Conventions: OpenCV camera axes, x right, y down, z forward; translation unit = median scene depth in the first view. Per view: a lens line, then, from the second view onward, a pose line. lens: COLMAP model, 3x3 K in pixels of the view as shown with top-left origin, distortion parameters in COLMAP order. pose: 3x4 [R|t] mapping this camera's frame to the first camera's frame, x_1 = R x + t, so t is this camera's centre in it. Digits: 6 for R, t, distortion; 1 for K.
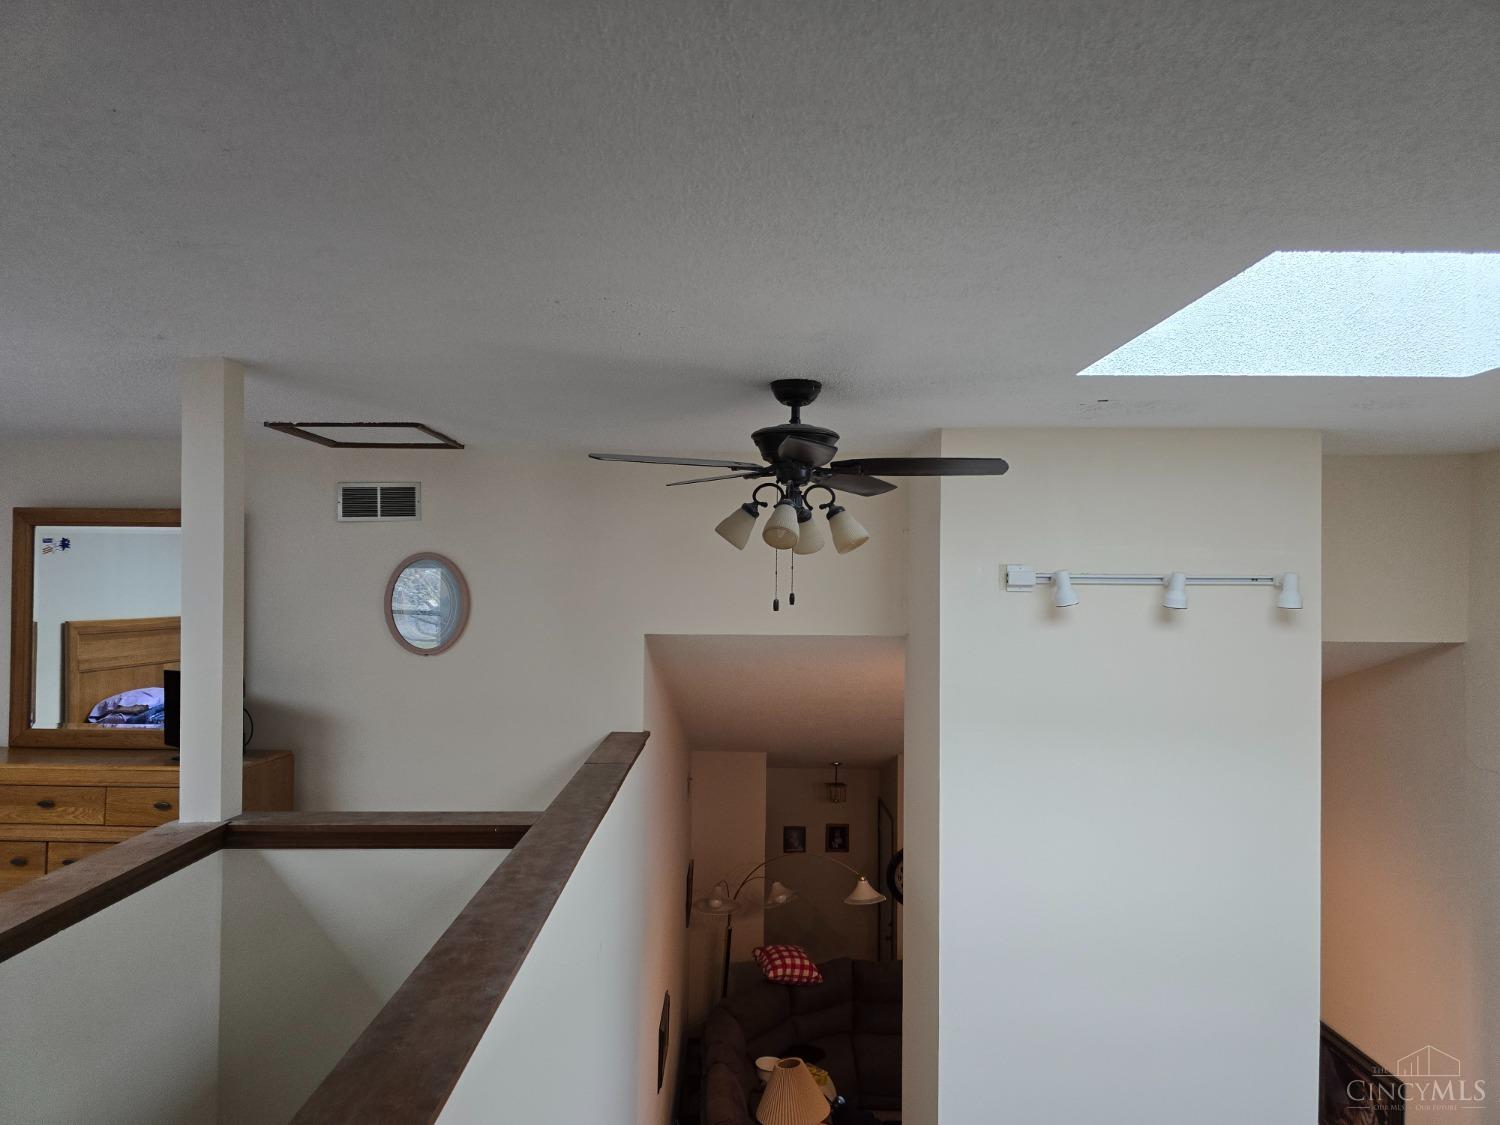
lens RADIAL K [[1012.4, 0, 752.6], [0, 1012.4, 563.2], [0, 0, 1]] dist [0.024299, -0.004284]
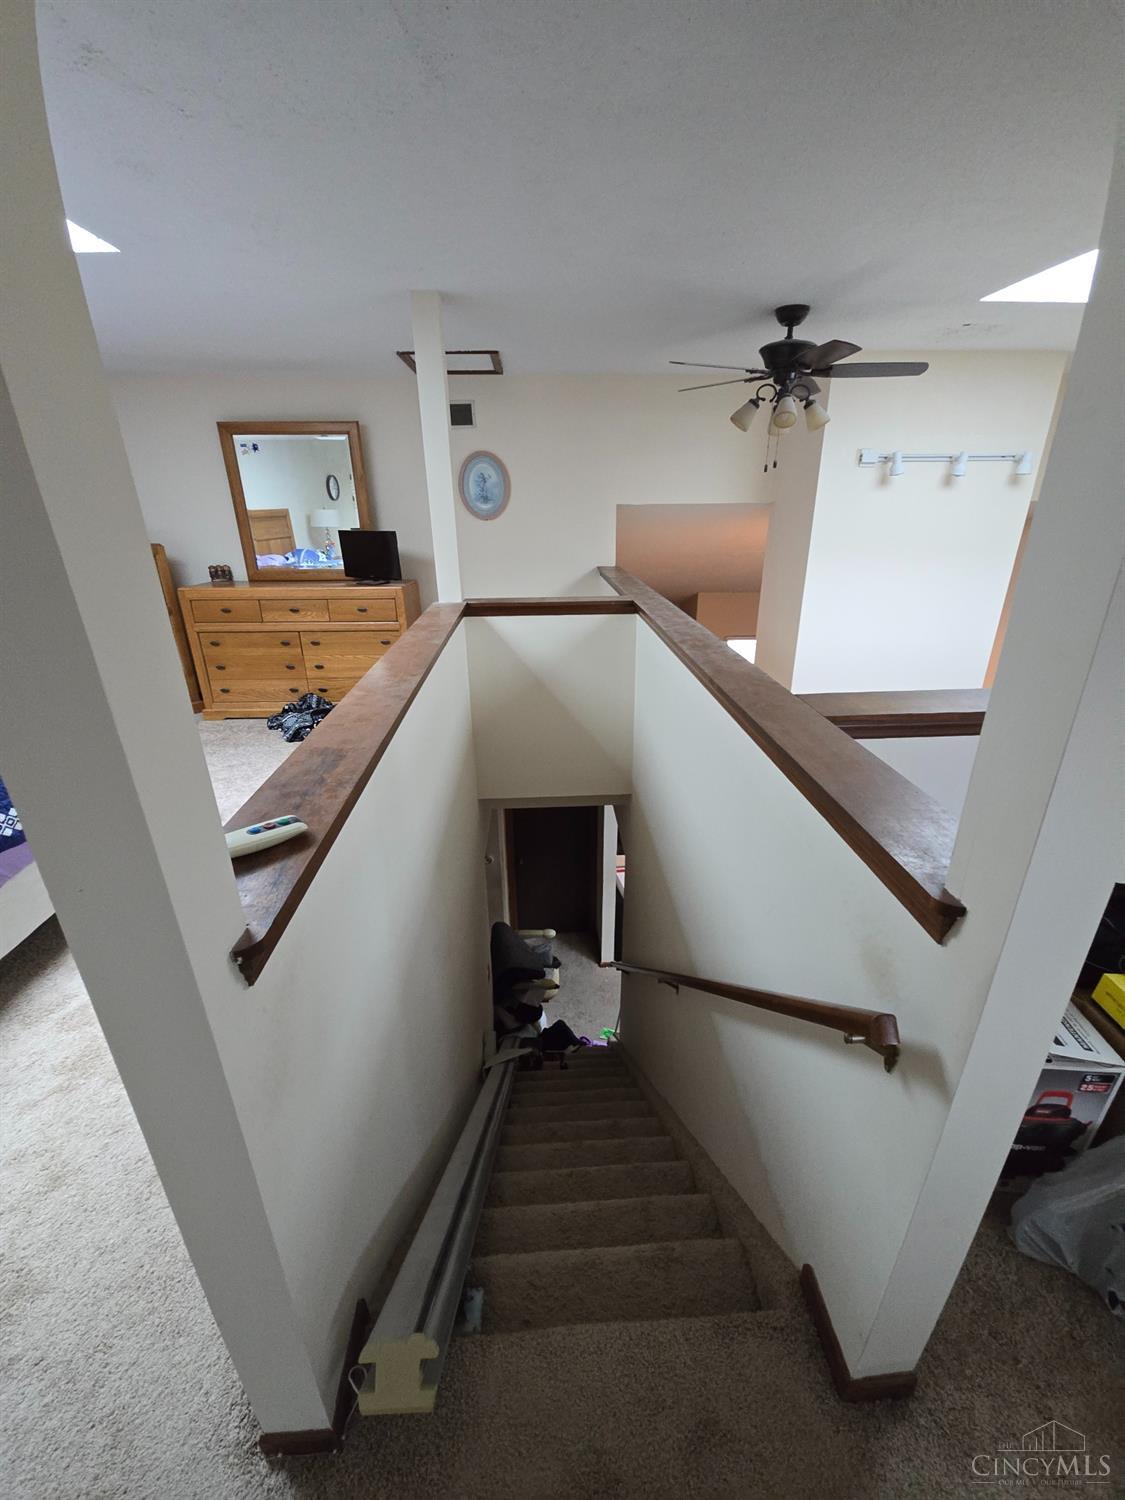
lens RADIAL K [[601.8, 0, 564.7], [0, 601.8, 742.3], [0, 0, 1]] dist [0.002007, 0.000199]
pose [[0.998530, -0.034653, 0.041688, -0.286689], [0.015834, 0.921913, 0.387072, 0.054130], [-0.051846, -0.385843, 0.921107, -0.055341]]
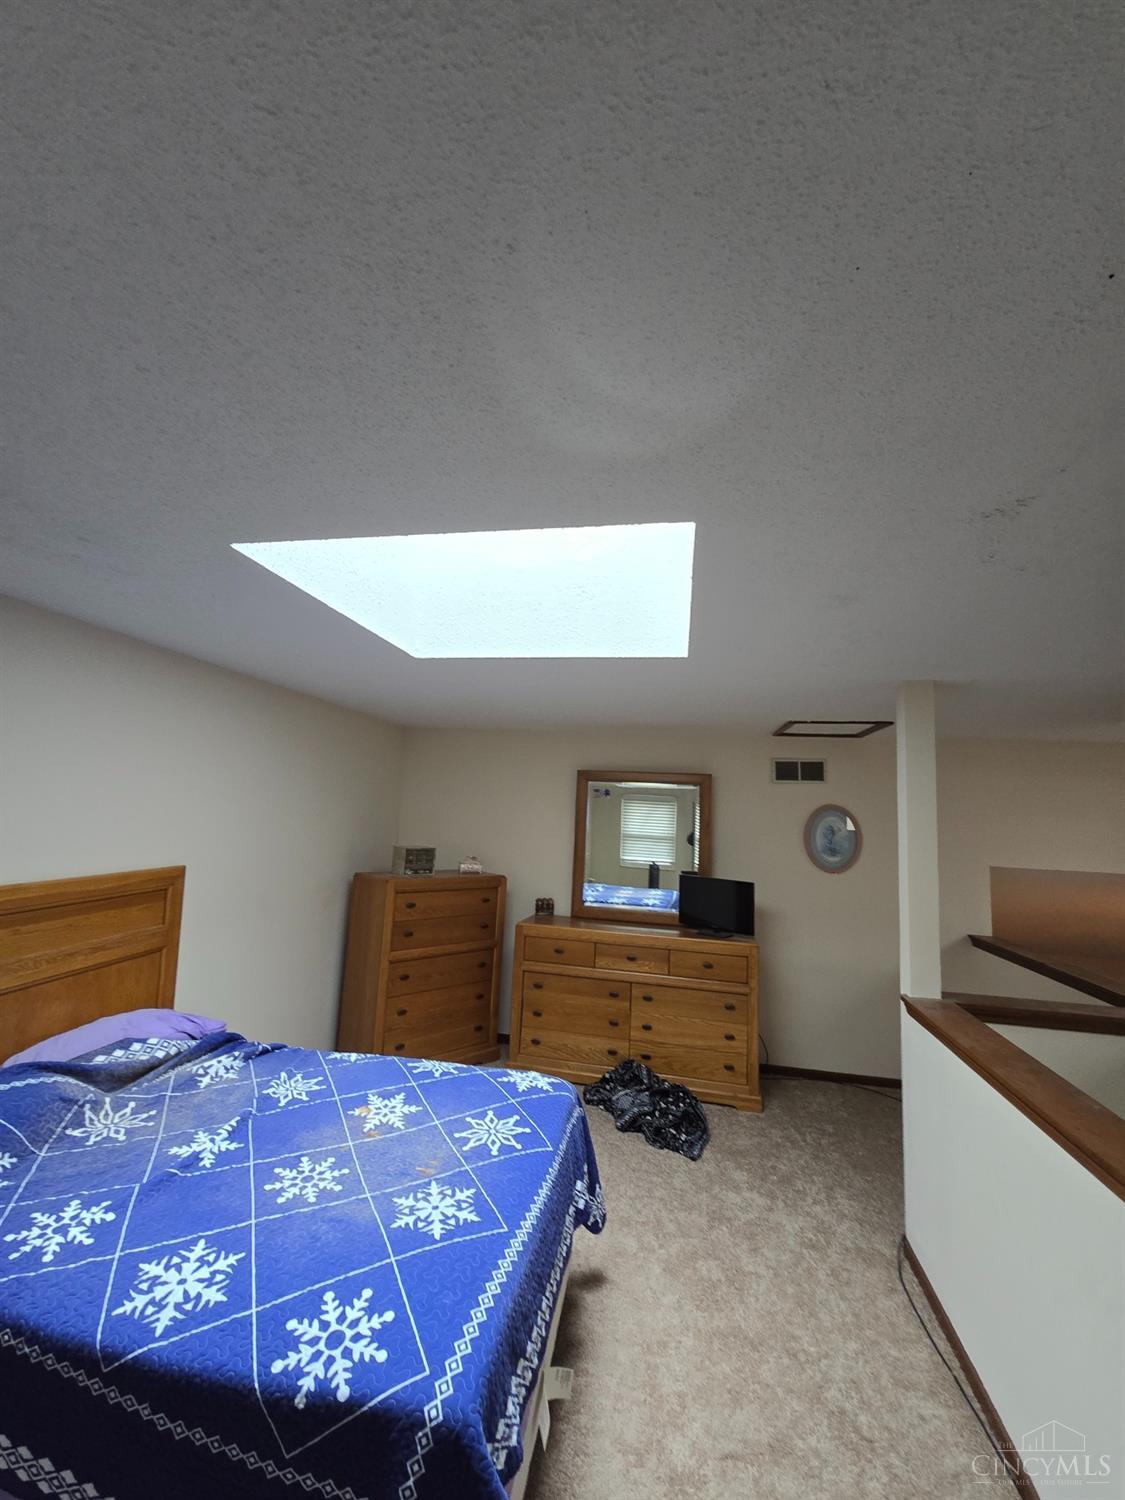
lens RADIAL K [[601.8, 0, 566.8], [0, 601.8, 749.2], [0, 0, 1]] dist [0.002007, 0.000199]
pose [[0.984389, 0.015819, -0.175296, -0.643211], [-0.031586, 0.995661, -0.087525, -0.002166], [0.173151, 0.091696, 0.980618, 0.041527]]
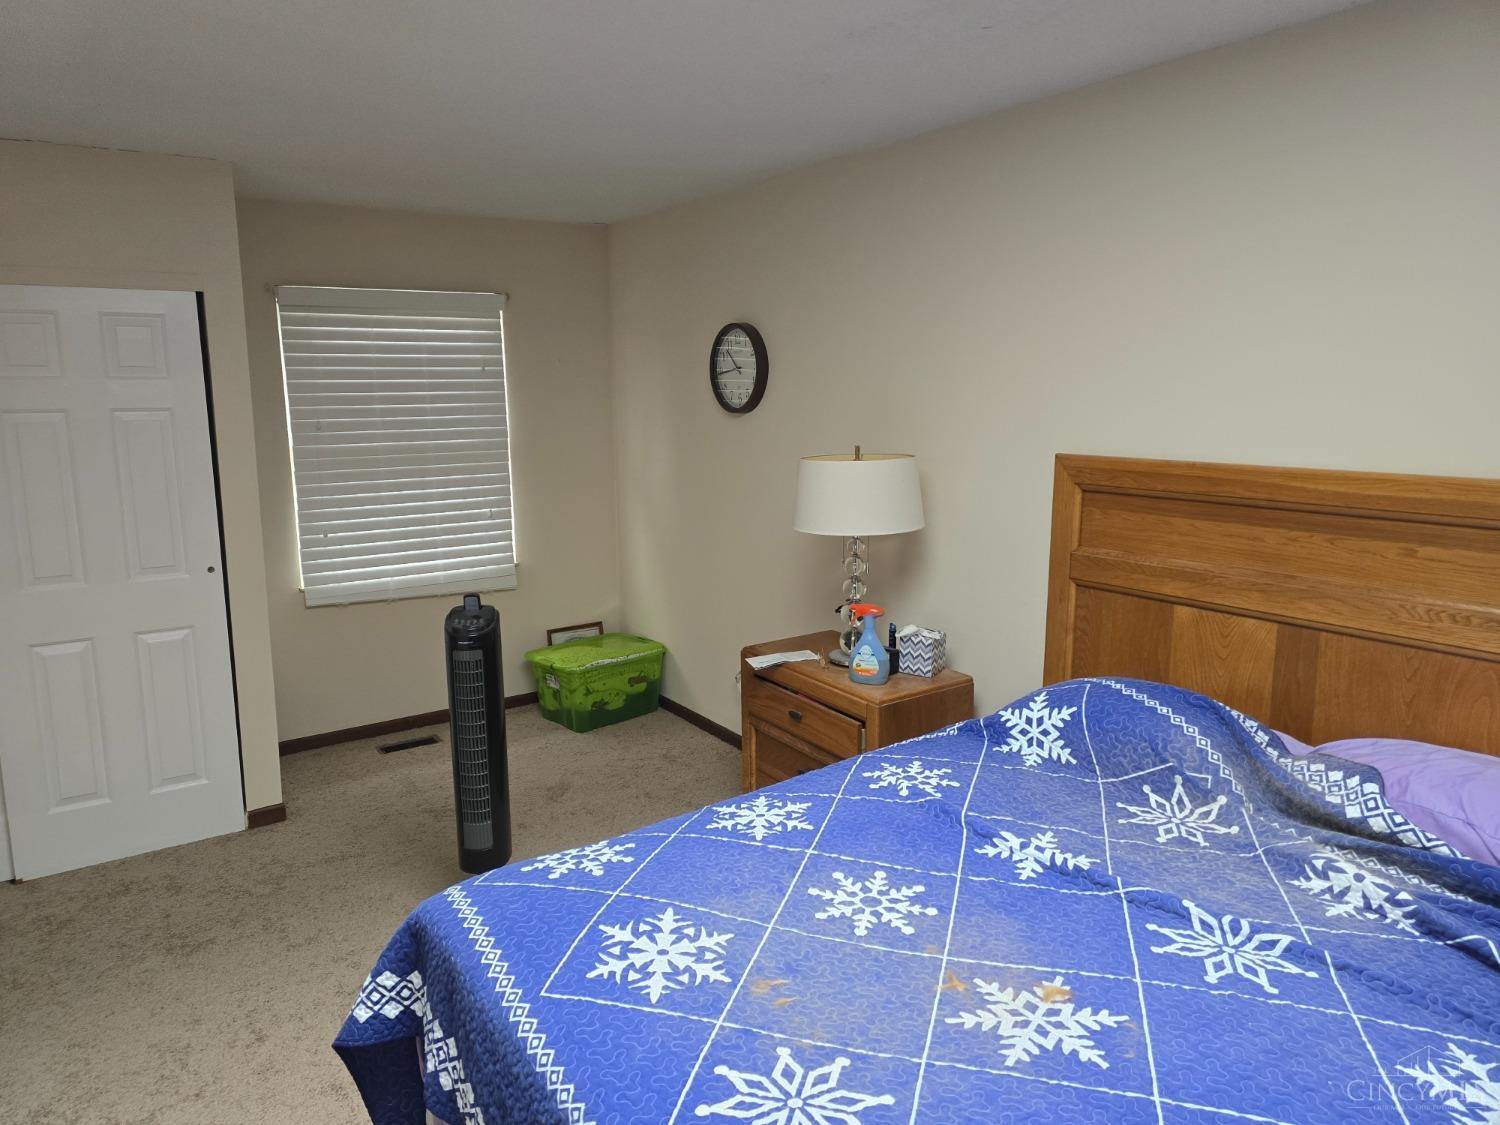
lens RADIAL K [[1012.4, 0, 751.3], [0, 1012.4, 560.3], [0, 0, 1]] dist [0.024299, -0.004284]
pose [[-0.822440, 0.095499, -0.560778, -0.572427], [0.010786, 0.988248, 0.152477, 0.088144], [0.568749, 0.119355, -0.813805, 1.440103]]
